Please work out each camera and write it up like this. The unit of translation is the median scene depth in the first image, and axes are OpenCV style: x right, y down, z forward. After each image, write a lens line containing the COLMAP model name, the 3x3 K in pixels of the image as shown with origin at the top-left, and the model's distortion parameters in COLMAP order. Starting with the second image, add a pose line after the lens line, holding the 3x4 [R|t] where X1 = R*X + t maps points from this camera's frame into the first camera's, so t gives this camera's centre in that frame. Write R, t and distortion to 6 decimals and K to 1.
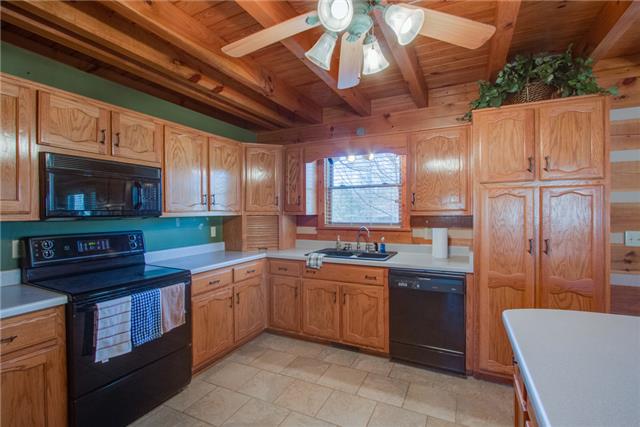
lens RADIAL K [[301.3, 0, 319.8], [0, 301.3, 212.2], [0, 0, 1]] dist [-0.006368, 0.000942]
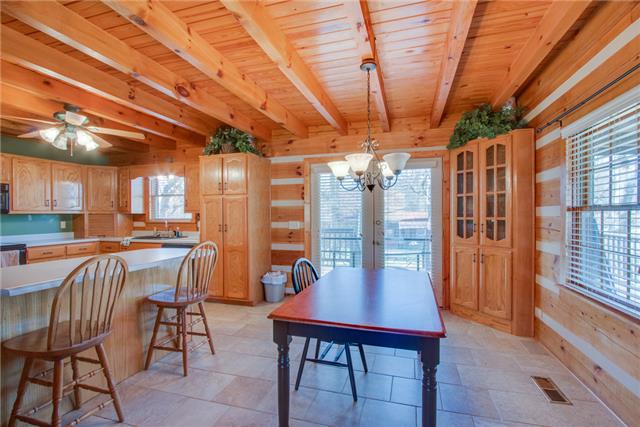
lens RADIAL K [[301.3, 0, 315.9], [0, 301.3, 215.5], [0, 0, 1]] dist [-0.006368, 0.000942]
pose [[0.988153, -0.000009, 0.153475, 0.686961], [0.000197, 0.999999, -0.001210, 0.022836], [-0.153475, 0.001226, 0.988152, -0.689086]]
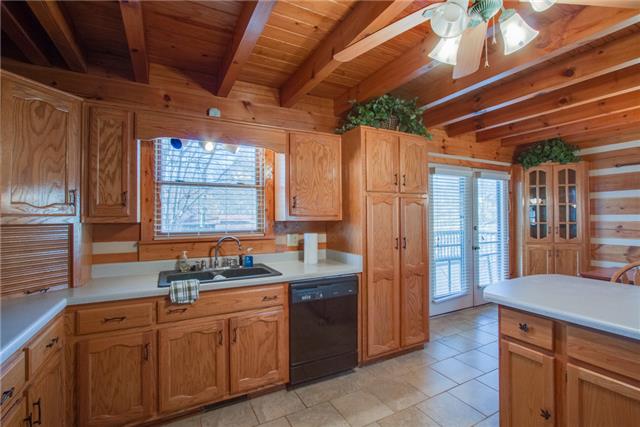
lens RADIAL K [[301.3, 0, 324.2], [0, 301.3, 211.6], [0, 0, 1]] dist [-0.006368, 0.000942]
pose [[0.574222, 0.012984, 0.818597, -0.353115], [0.005823, 0.999784, -0.019943, 0.001353], [-0.818679, 0.016218, 0.574022, 0.351378]]
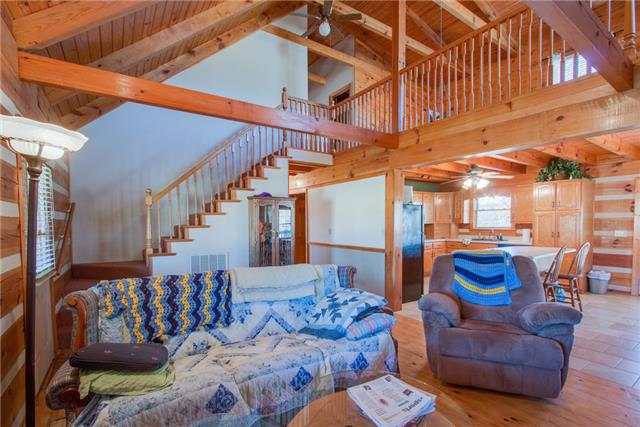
lens RADIAL K [[301.3, 0, 326.4], [0, 301.3, 235.7], [0, 0, 1]] dist [-0.006368, 0.000942]
pose [[0.879664, 0.020565, -0.475150, 0.131381], [-0.000140, 0.999076, 0.042982, 0.005492], [0.475595, -0.037743, 0.878854, -1.579157]]
